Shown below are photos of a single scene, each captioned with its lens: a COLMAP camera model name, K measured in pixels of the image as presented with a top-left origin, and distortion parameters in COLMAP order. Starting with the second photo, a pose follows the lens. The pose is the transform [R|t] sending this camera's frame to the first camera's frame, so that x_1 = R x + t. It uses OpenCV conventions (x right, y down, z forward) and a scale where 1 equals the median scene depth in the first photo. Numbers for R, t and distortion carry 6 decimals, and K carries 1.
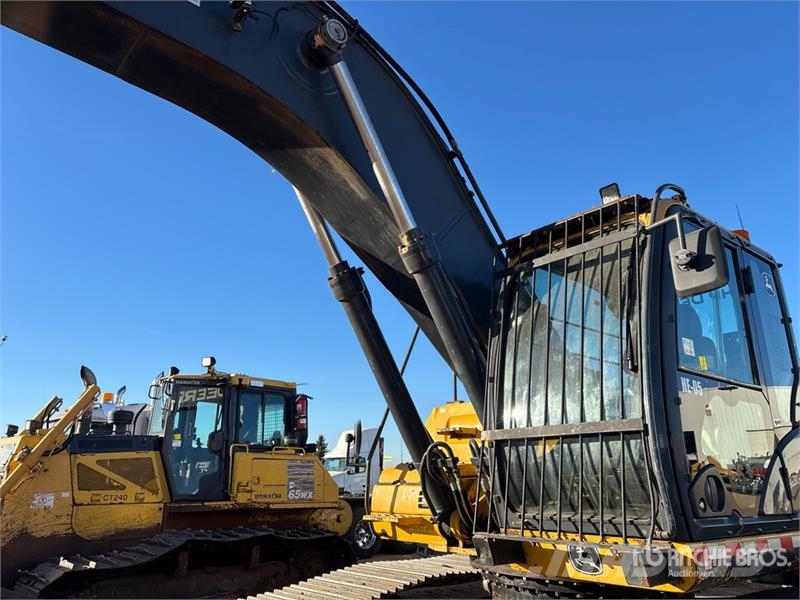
lens RADIAL K [[602.2, 0, 397.0], [0, 602.2, 294.2], [0, 0, 1]] dist [0.075735, -0.085505]
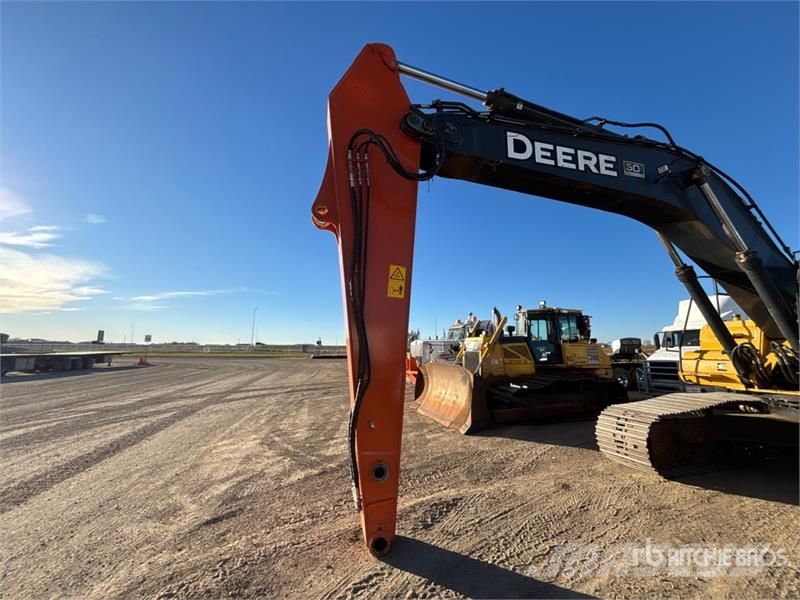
lens RADIAL K [[323.7, 0, 402.1], [0, 323.7, 298.3], [0, 0, 1]] dist [0.000646, 0.000109]
pose [[0.896899, -0.063041, -0.437719, -0.488018], [0.119928, 0.987369, 0.103534, -0.171362], [0.425664, -0.145354, 0.893131, -0.514905]]
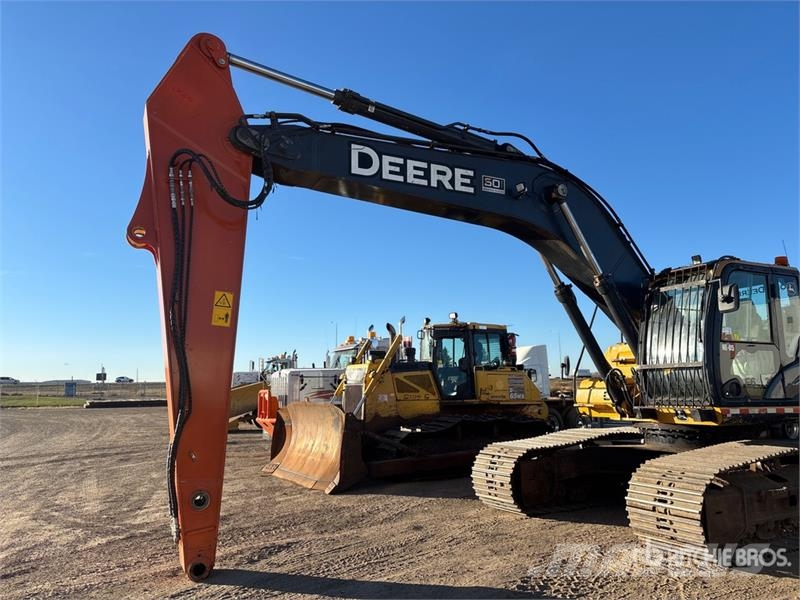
lens RADIAL K [[599.5, 0, 400.2], [0, 599.5, 303.8], [0, 0, 1]] dist [0.060220, -0.080356]
pose [[0.968845, -0.042391, -0.244014, -0.119551], [0.079876, 0.986078, 0.145839, -0.307230], [0.234435, -0.160786, 0.958743, -1.027544]]
